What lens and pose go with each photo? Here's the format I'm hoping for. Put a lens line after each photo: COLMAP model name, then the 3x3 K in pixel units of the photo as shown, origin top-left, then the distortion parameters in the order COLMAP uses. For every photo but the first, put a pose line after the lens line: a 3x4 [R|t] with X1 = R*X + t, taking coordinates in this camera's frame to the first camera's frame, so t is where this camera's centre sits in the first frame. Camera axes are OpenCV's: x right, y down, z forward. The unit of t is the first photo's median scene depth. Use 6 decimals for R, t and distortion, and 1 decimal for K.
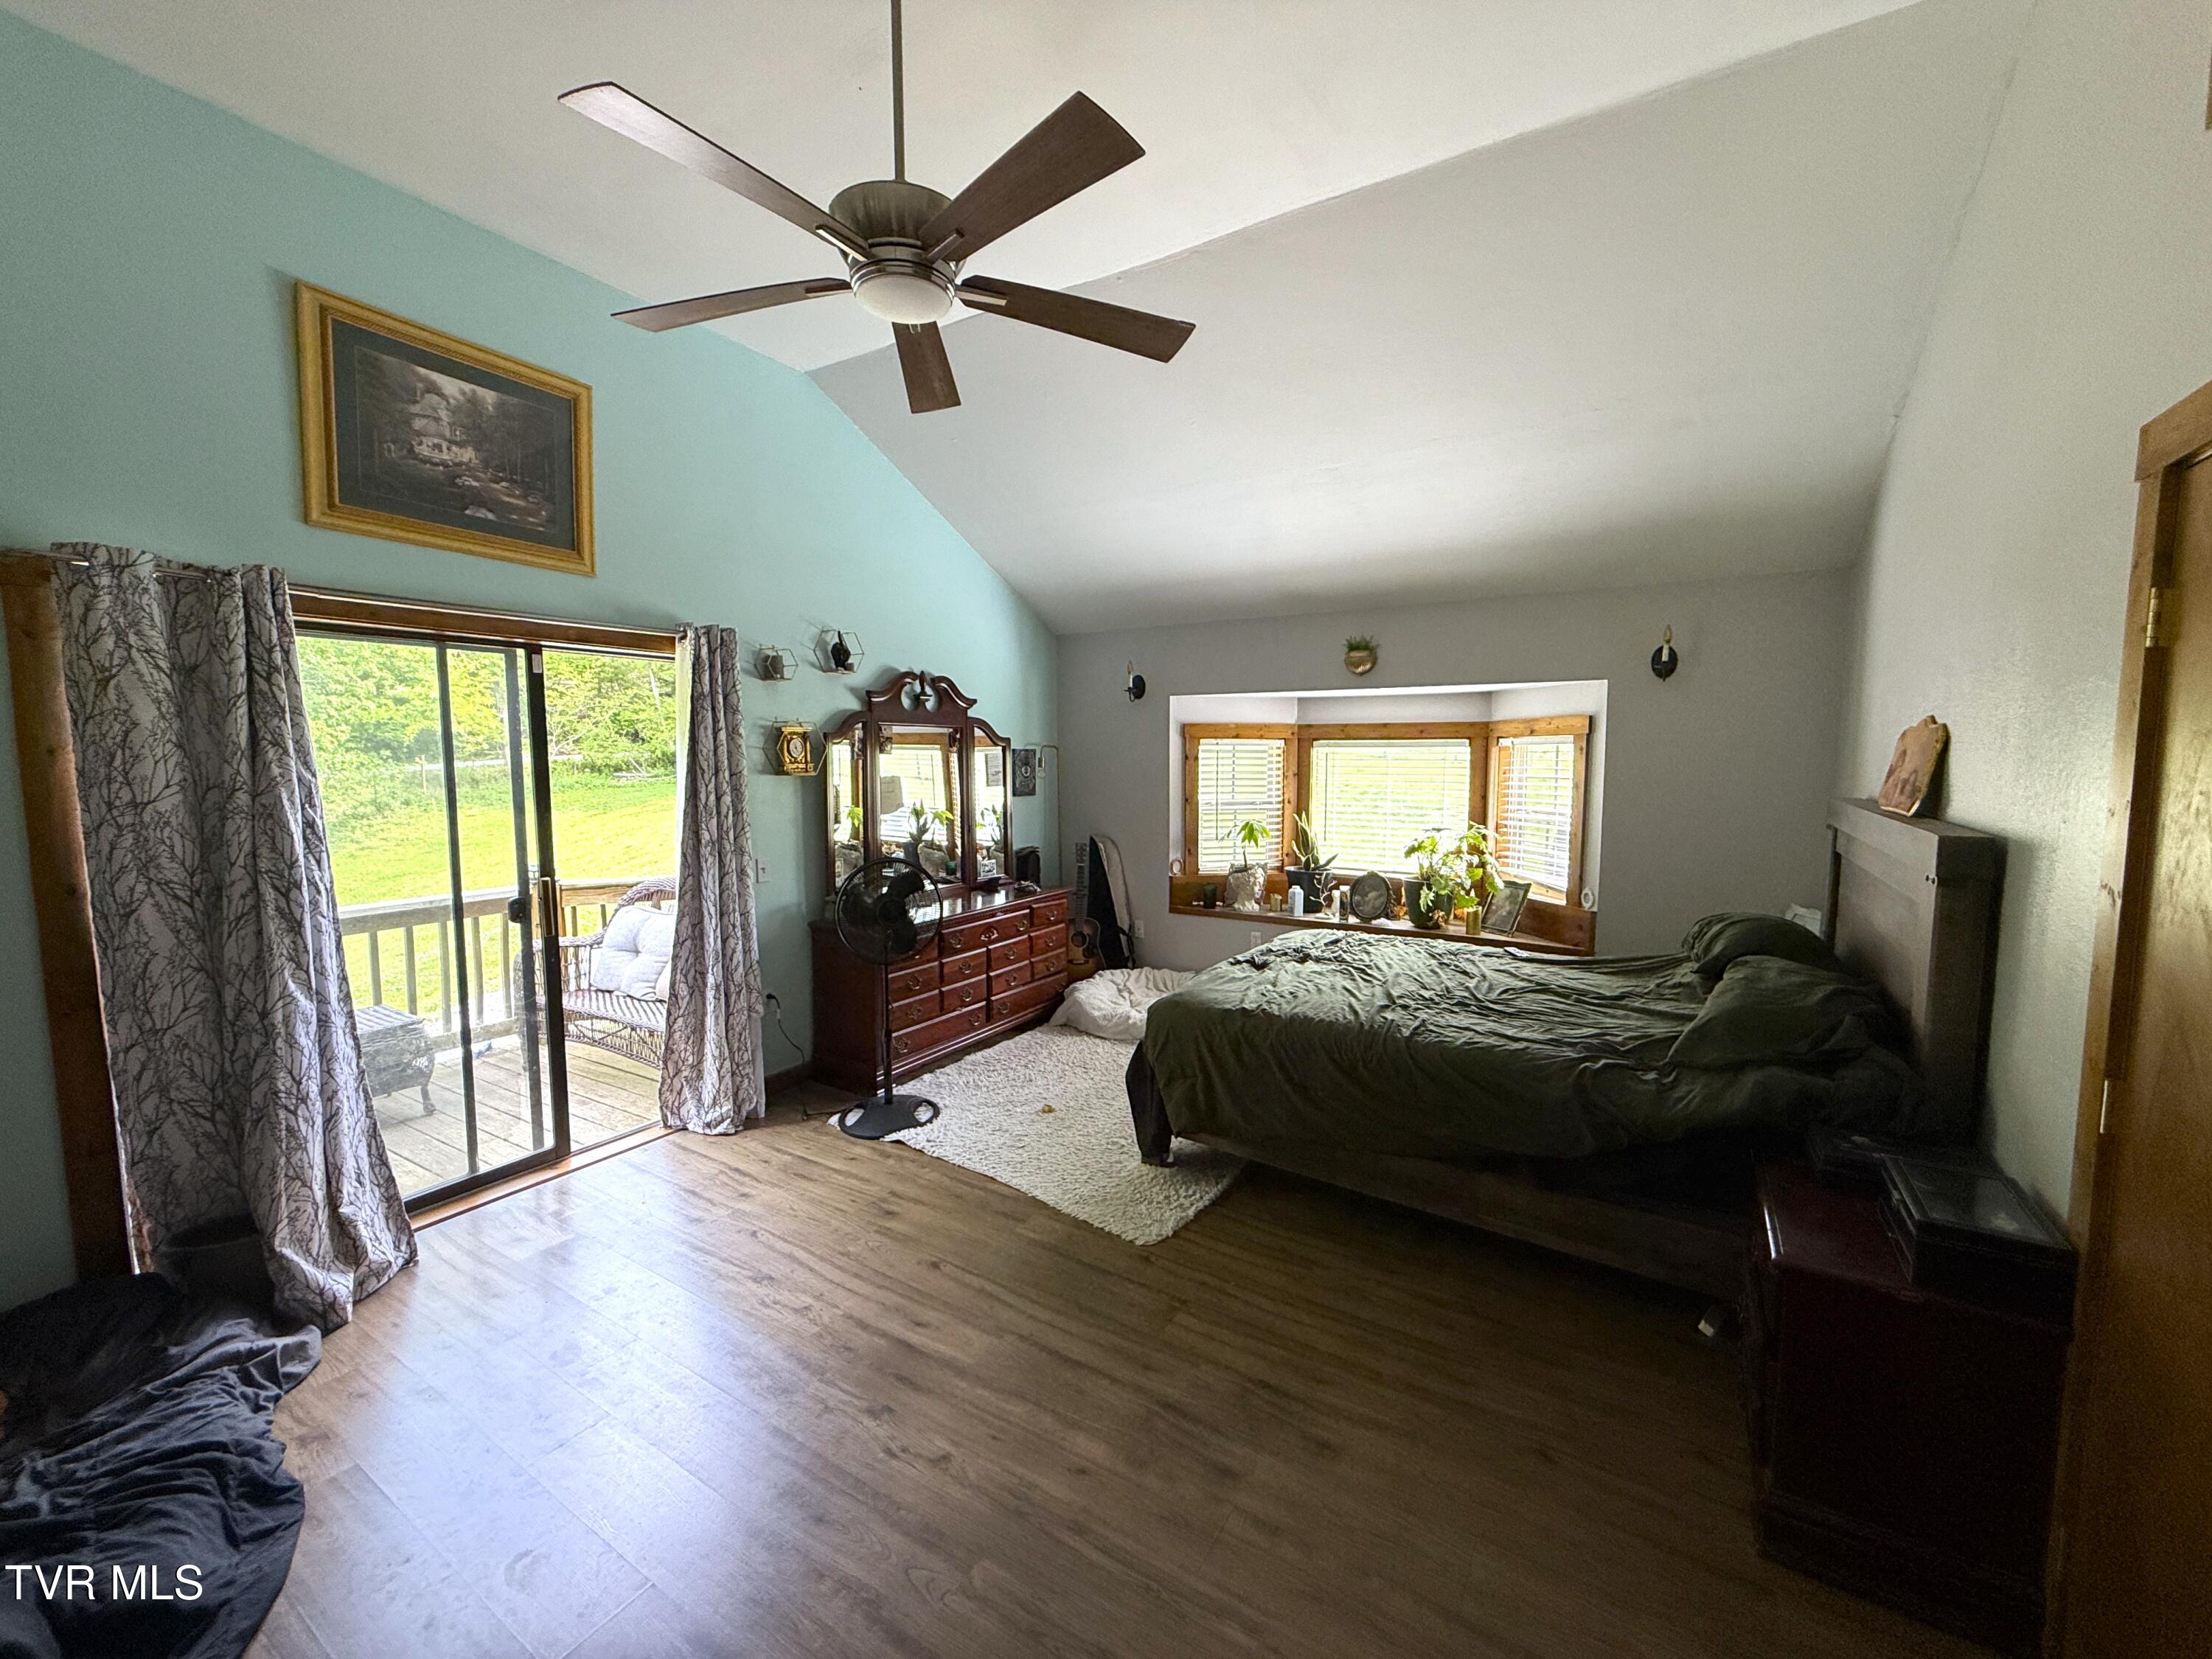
lens RADIAL K [[861.1, 0, 1106.0], [0, 861.1, 829.5], [0, 0, 1]] dist [-0.001552, -0.000080]
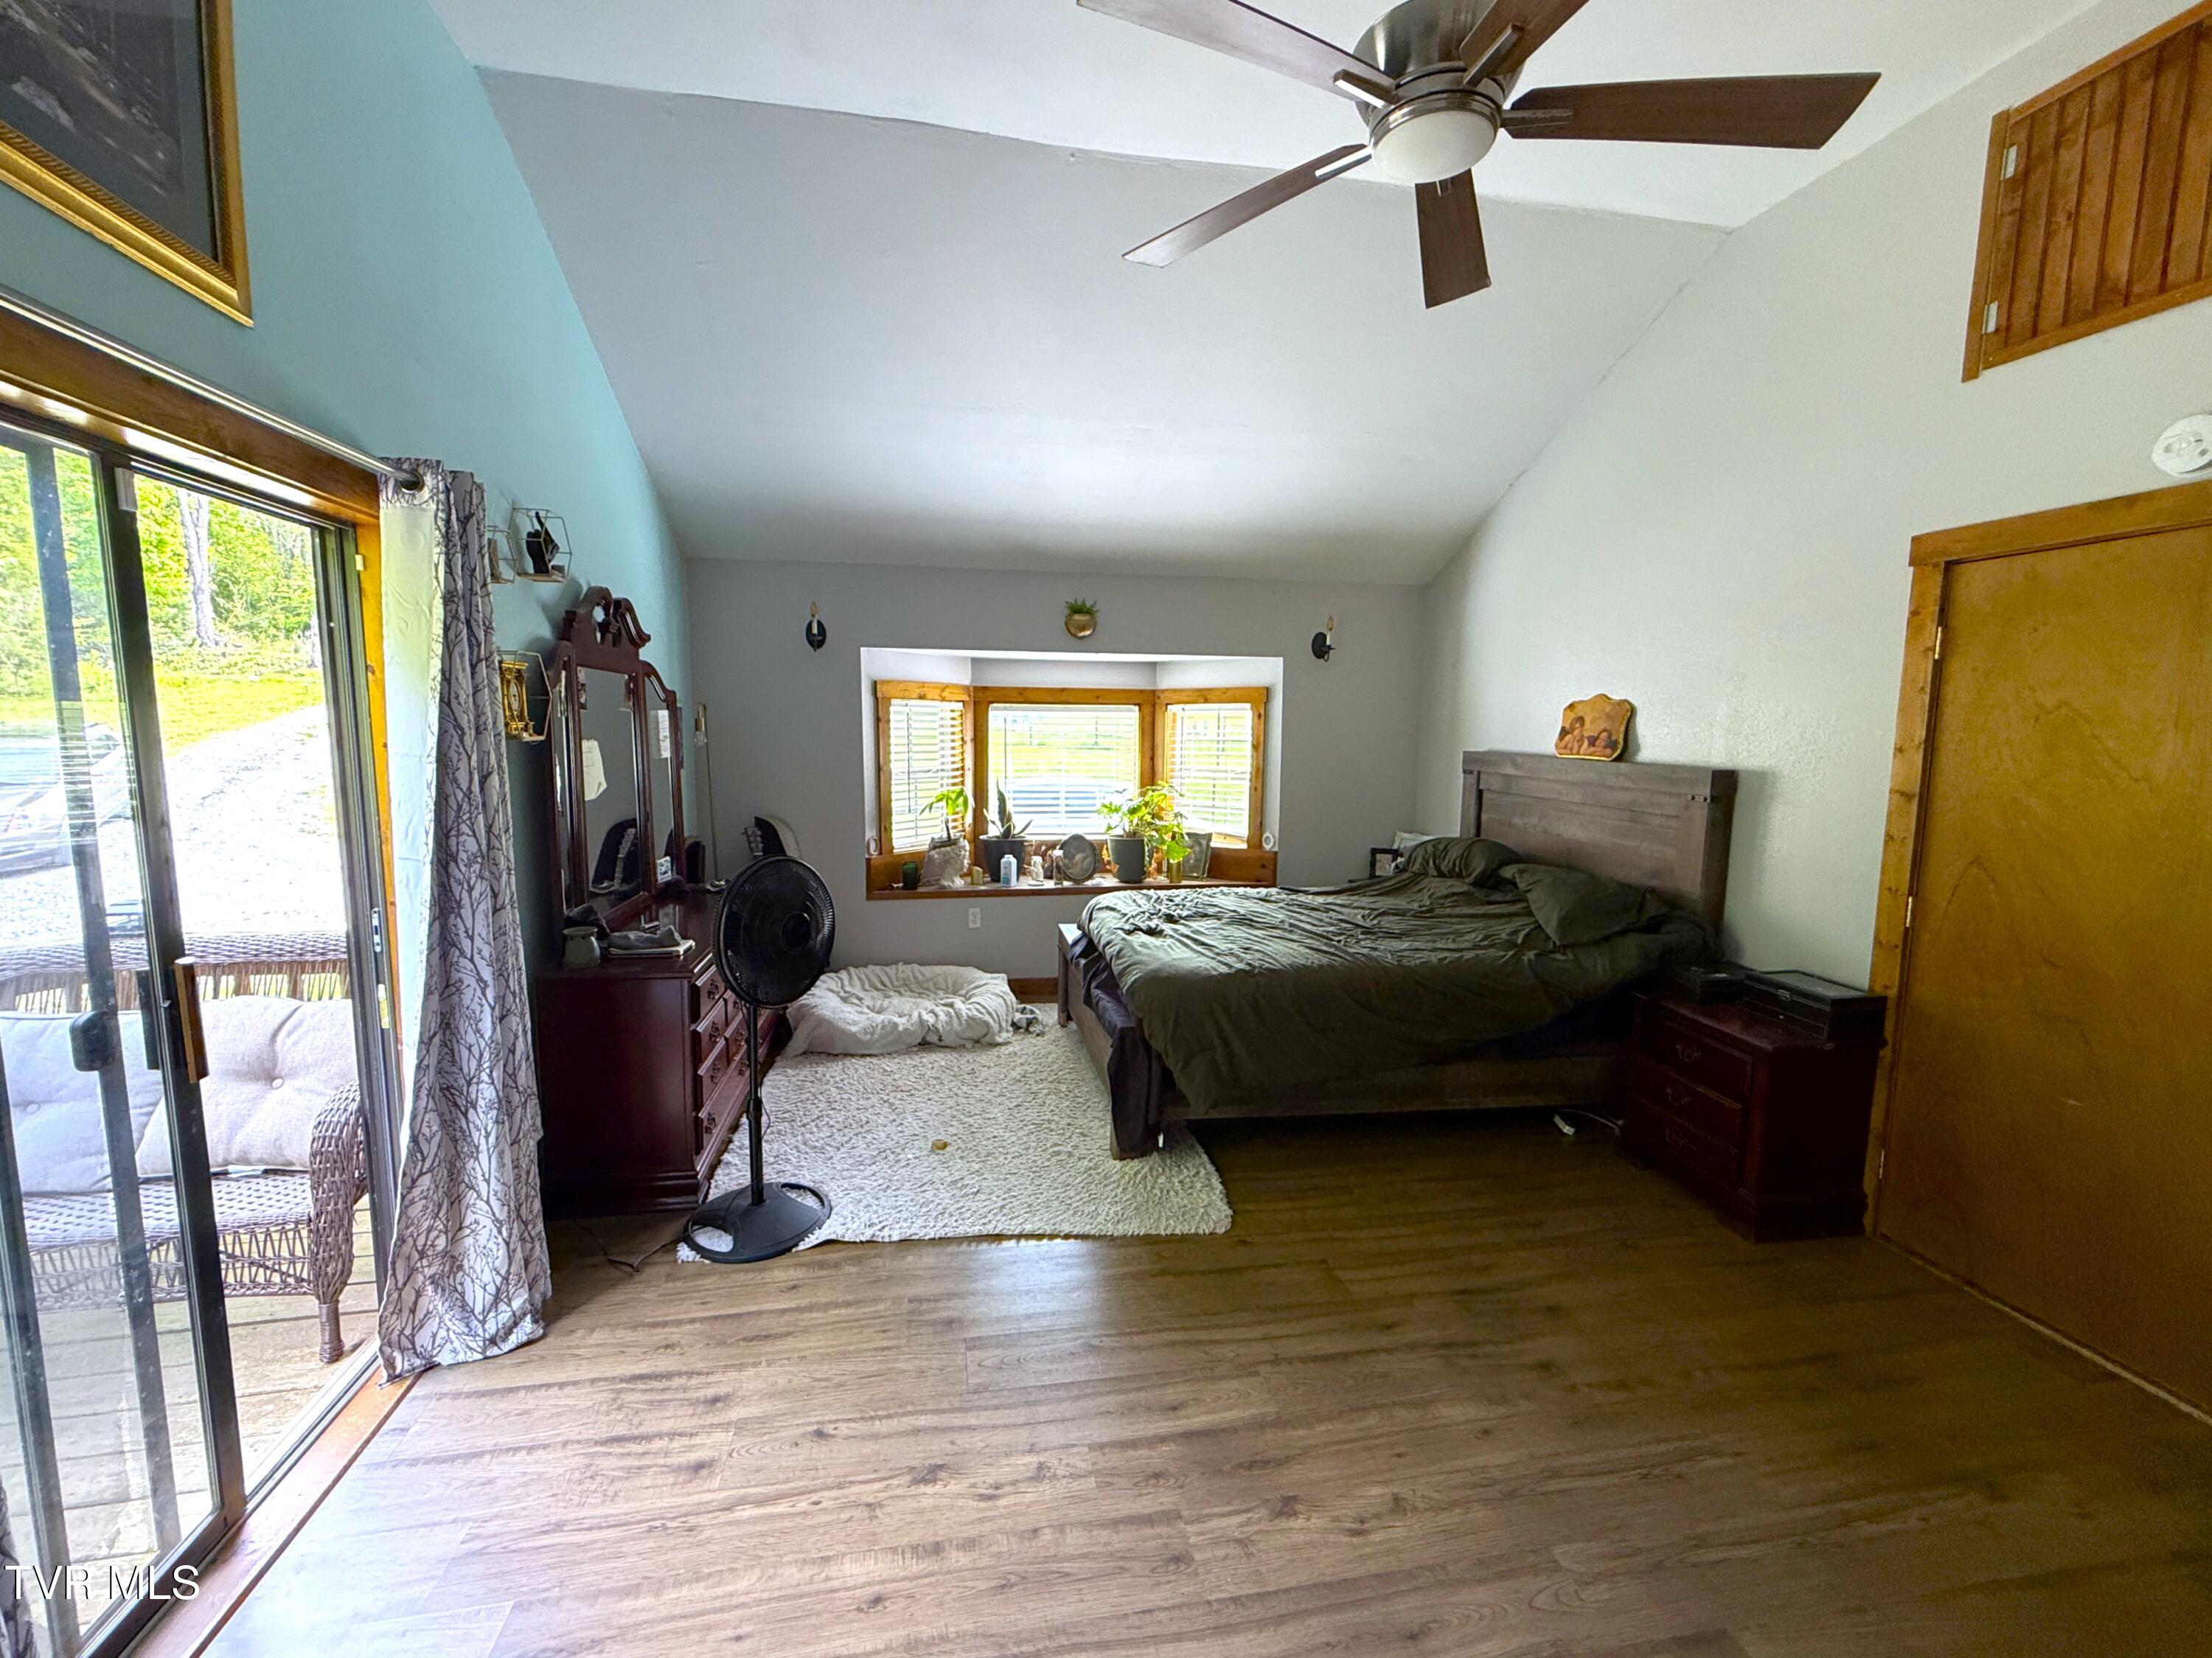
lens RADIAL K [[894.1, 0, 1090.8], [0, 894.1, 827.9], [0, 0, 1]] dist [-0.000454, -0.000260]
pose [[0.751467, -0.068893, 0.656164, -0.451617], [0.049038, 0.997615, 0.048583, -0.010858], [-0.657946, -0.004332, 0.753053, 0.236772]]
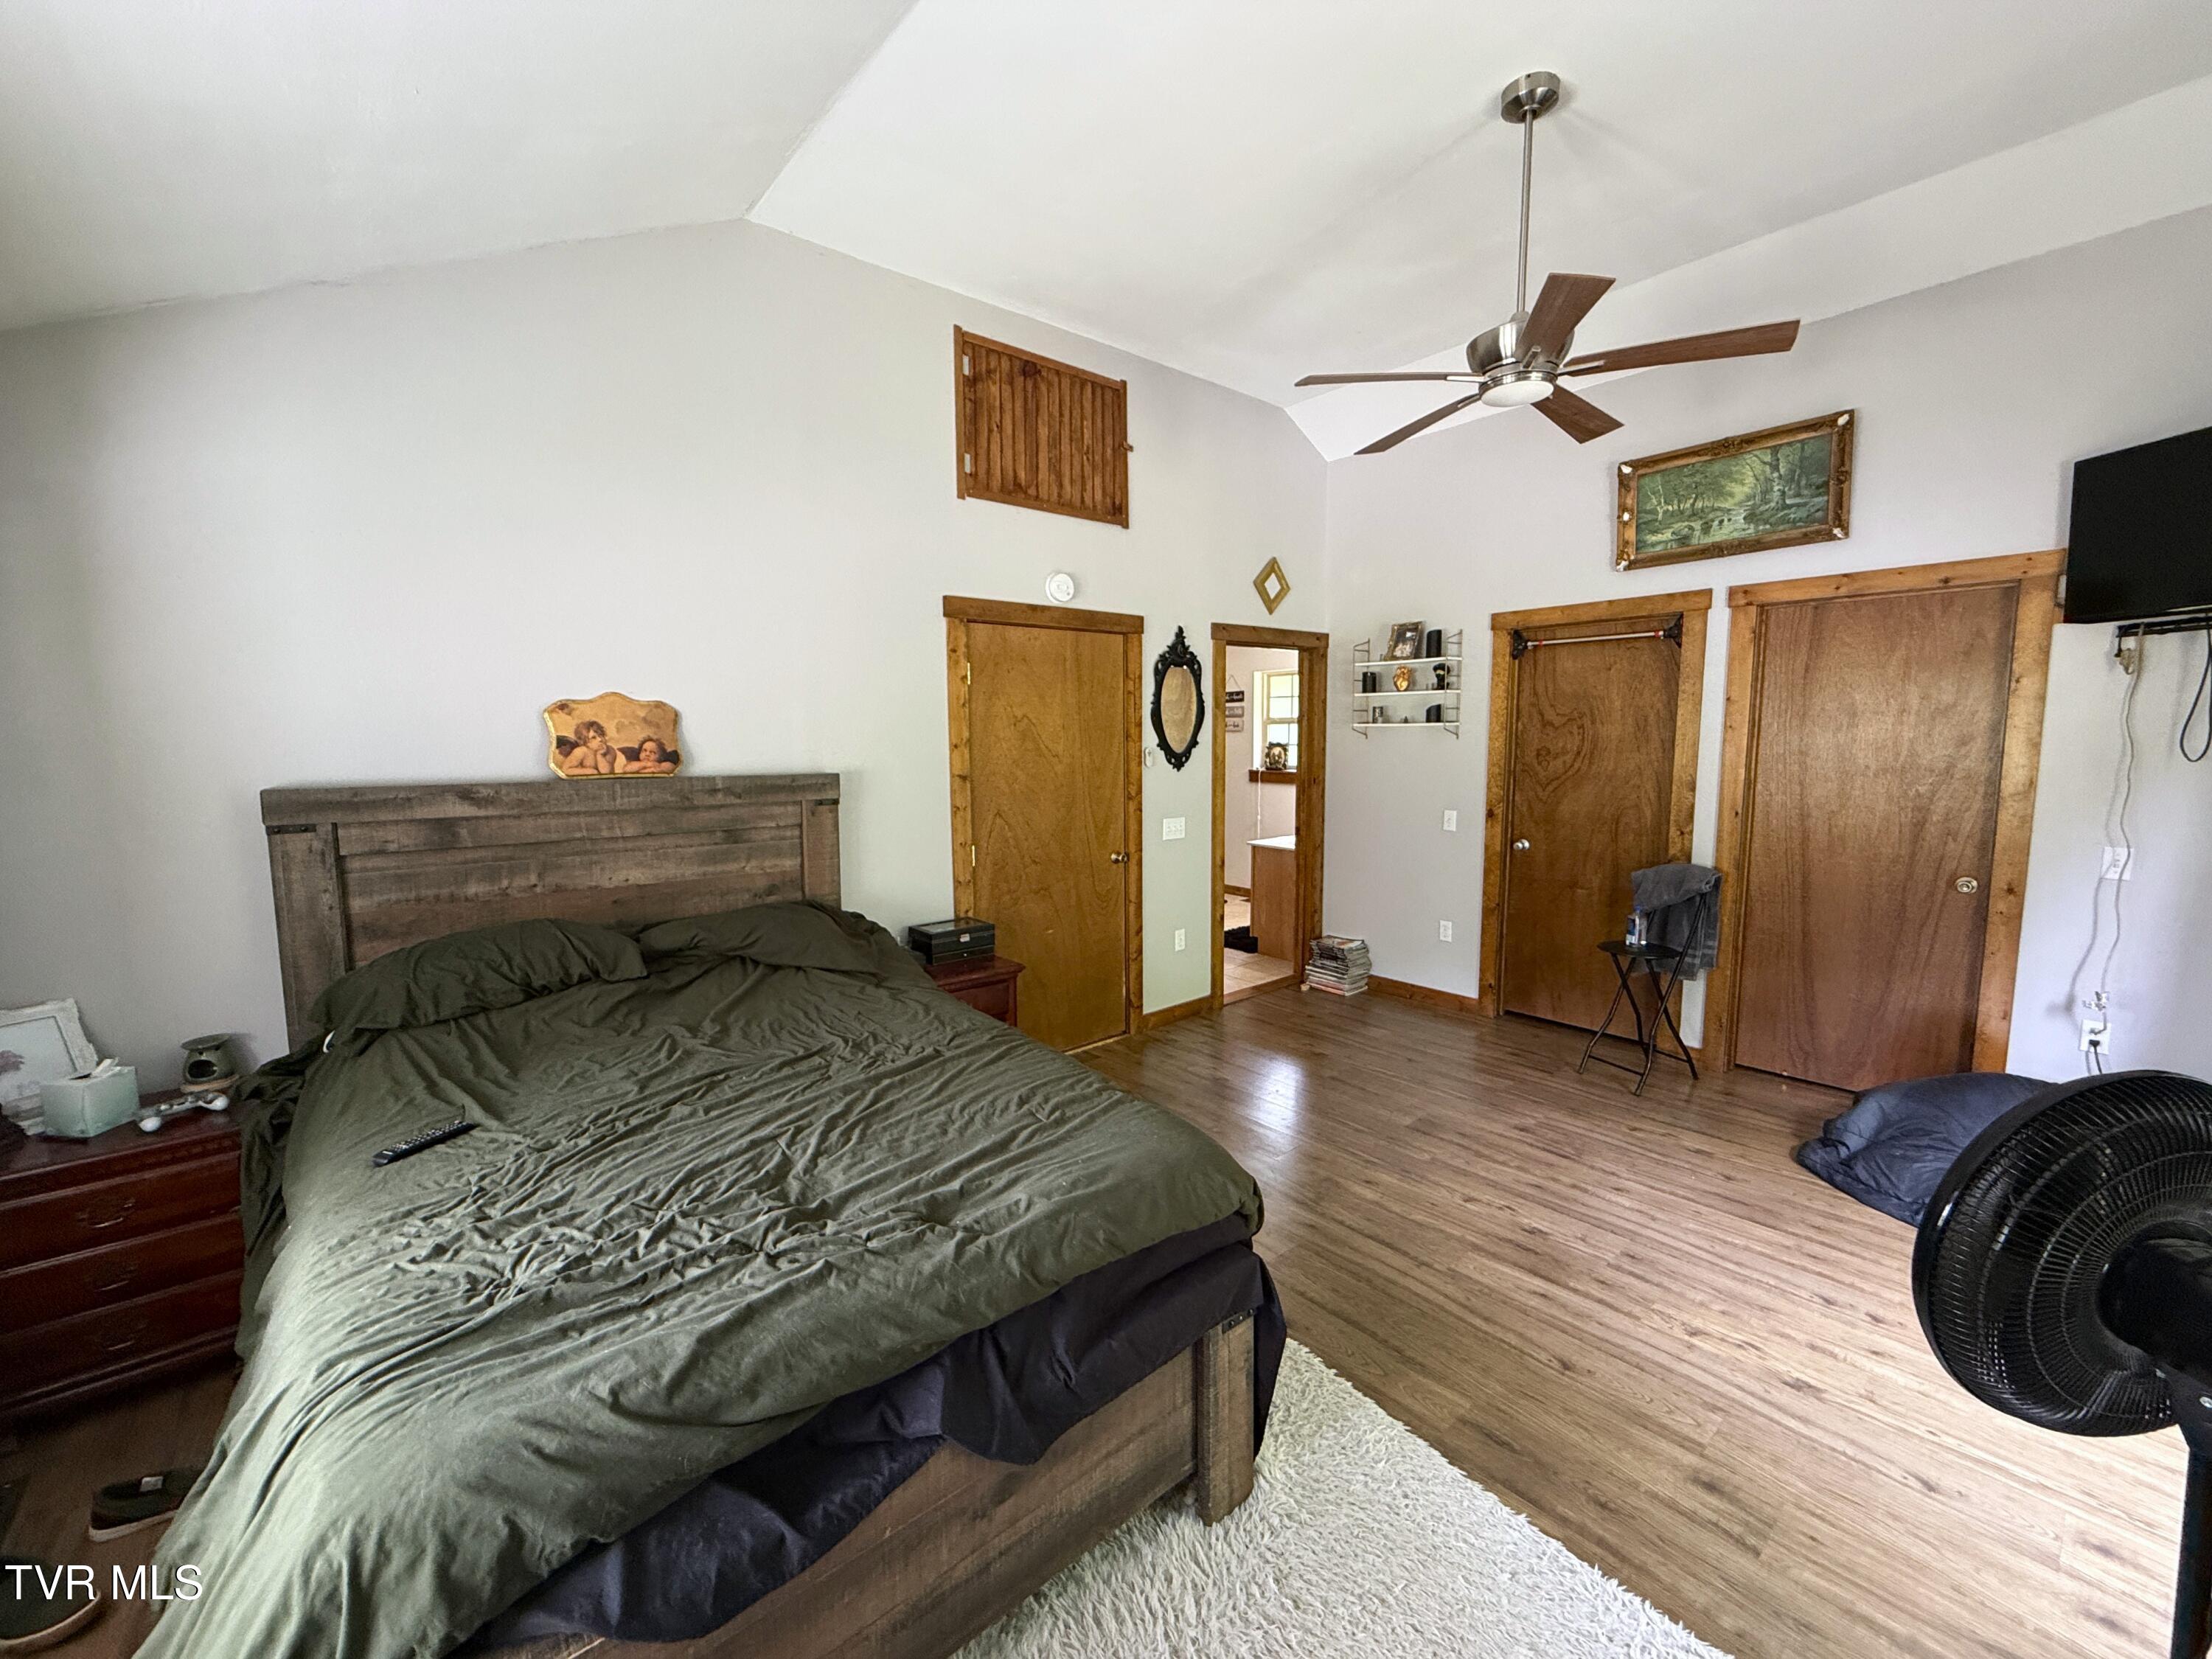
lens RADIAL K [[894.2, 0, 1090.8], [0, 894.2, 828.4], [0, 0, 1]] dist [-0.000454, -0.000260]
pose [[-0.947671, -0.024388, 0.318317, -0.022285], [0.039610, 0.980392, 0.193036, -0.094086], [-0.316783, 0.195543, -0.928123, 1.140715]]
